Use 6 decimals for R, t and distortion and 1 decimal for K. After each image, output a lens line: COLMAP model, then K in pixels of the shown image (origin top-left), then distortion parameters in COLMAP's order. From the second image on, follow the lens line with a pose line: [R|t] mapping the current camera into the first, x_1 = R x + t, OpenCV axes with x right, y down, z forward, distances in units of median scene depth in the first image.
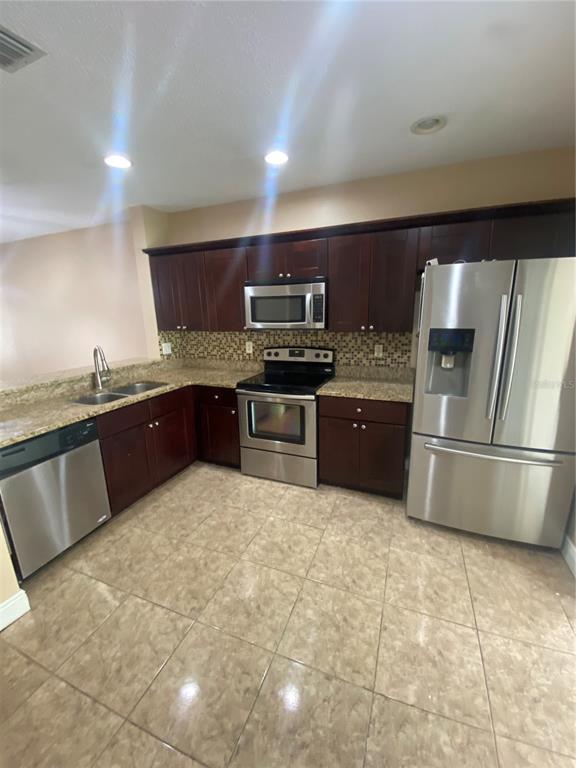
lens RADIAL K [[314.8, 0, 289.5], [0, 314.8, 380.6], [0, 0, 1]] dist [0.001500, -0.000438]
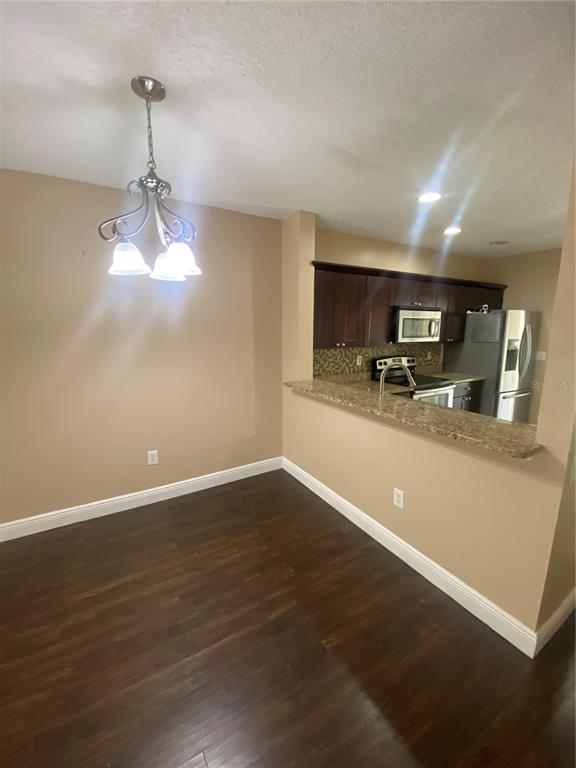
lens RADIAL K [[314.8, 0, 287.2], [0, 314.8, 387.0], [0, 0, 1]] dist [0.001500, -0.000438]
pose [[0.605162, -0.126285, 0.786022, -1.192187], [0.170721, 0.984955, 0.026807, -0.084934], [-0.777582, 0.117968, 0.617617, 0.497176]]
